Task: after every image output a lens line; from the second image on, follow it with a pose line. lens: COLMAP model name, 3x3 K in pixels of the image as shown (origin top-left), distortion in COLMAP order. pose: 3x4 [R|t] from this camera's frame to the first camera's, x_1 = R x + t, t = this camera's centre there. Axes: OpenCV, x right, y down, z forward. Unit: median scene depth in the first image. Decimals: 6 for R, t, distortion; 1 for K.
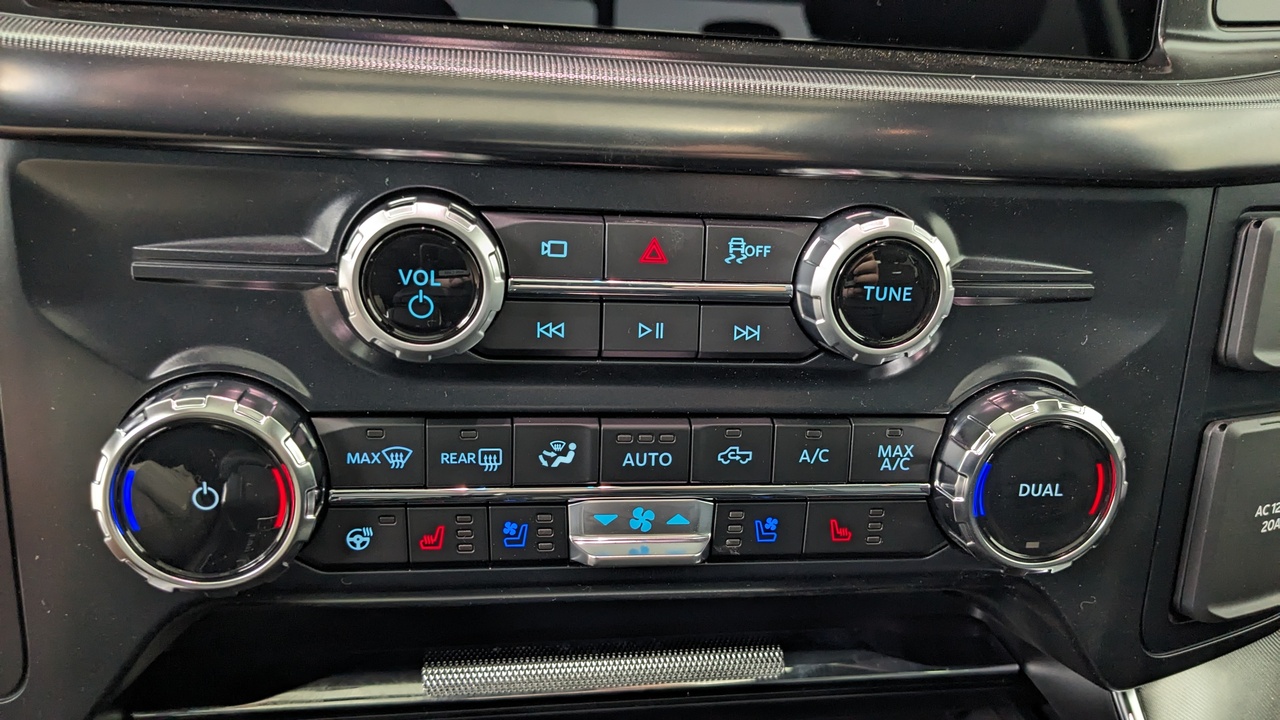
lens RADIAL K [[1047.5, 0, 640.0], [0, 1047.5, 360.0], [0, 0, 1]] dist [0.087444, -0.182873]
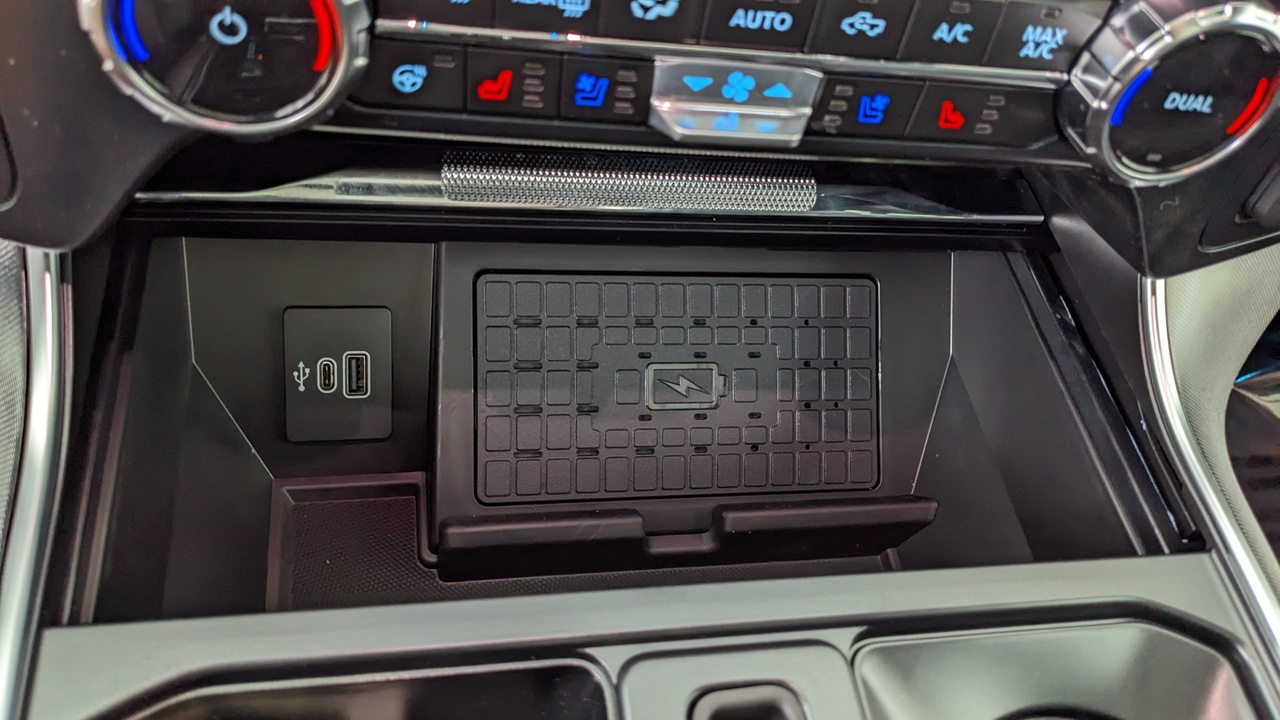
lens RADIAL K [[1047.5, 0, 640.0], [0, 1047.5, 360.0], [0, 0, 1]] dist [0.087444, -0.182873]
pose [[0.991345, 0.087178, 0.098158, -0.145095], [-0.126322, 0.837007, 0.532411, -0.110626], [-0.035745, -0.540203, 0.840775, 0.166164]]
